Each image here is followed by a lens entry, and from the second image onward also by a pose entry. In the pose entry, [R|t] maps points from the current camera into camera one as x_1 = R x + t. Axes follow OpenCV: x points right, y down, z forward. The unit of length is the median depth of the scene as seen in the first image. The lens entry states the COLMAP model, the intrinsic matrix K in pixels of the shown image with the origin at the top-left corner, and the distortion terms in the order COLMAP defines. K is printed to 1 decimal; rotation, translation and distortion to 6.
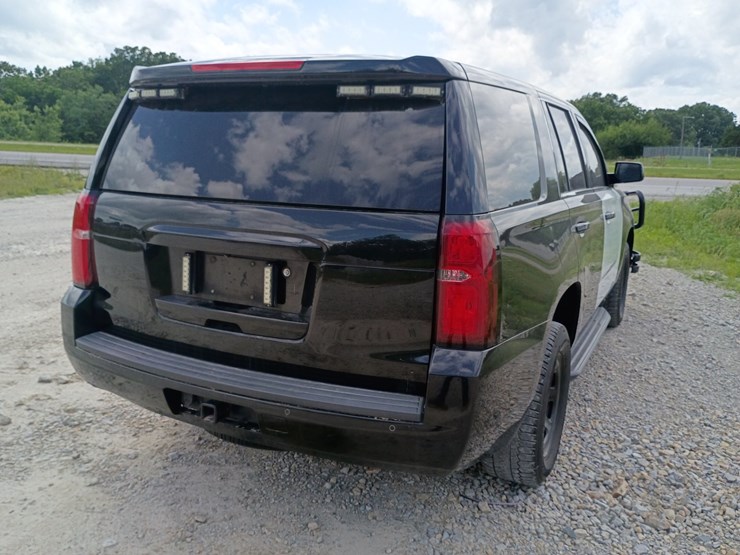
lens RADIAL K [[666.4, 0, 370.0], [0, 666.4, 277.5], [0, 0, 1]] dist [0.055088, -0.068591]
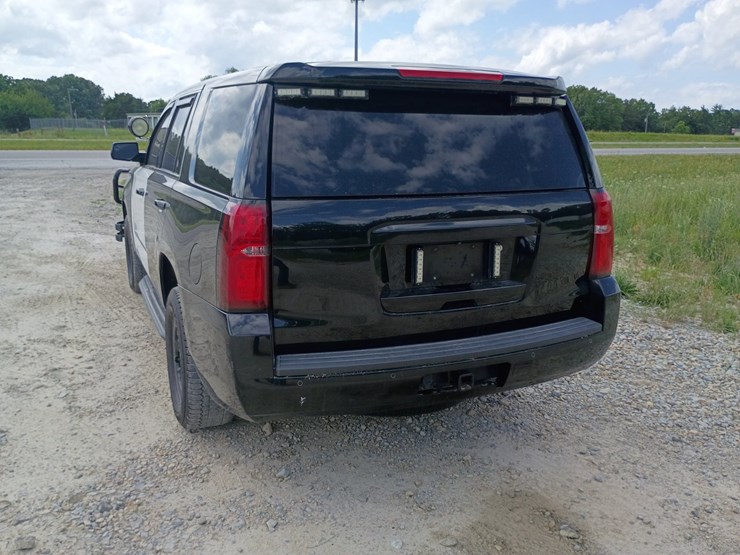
lens RADIAL K [[659.8, 0, 362.4], [0, 659.8, 273.5], [0, 0, 1]] dist [0.069413, -0.107230]
pose [[0.635435, -0.182959, 0.750165, -0.937497], [0.153967, 0.982035, 0.109091, -0.103203], [-0.756648, 0.046181, 0.652190, 0.316265]]
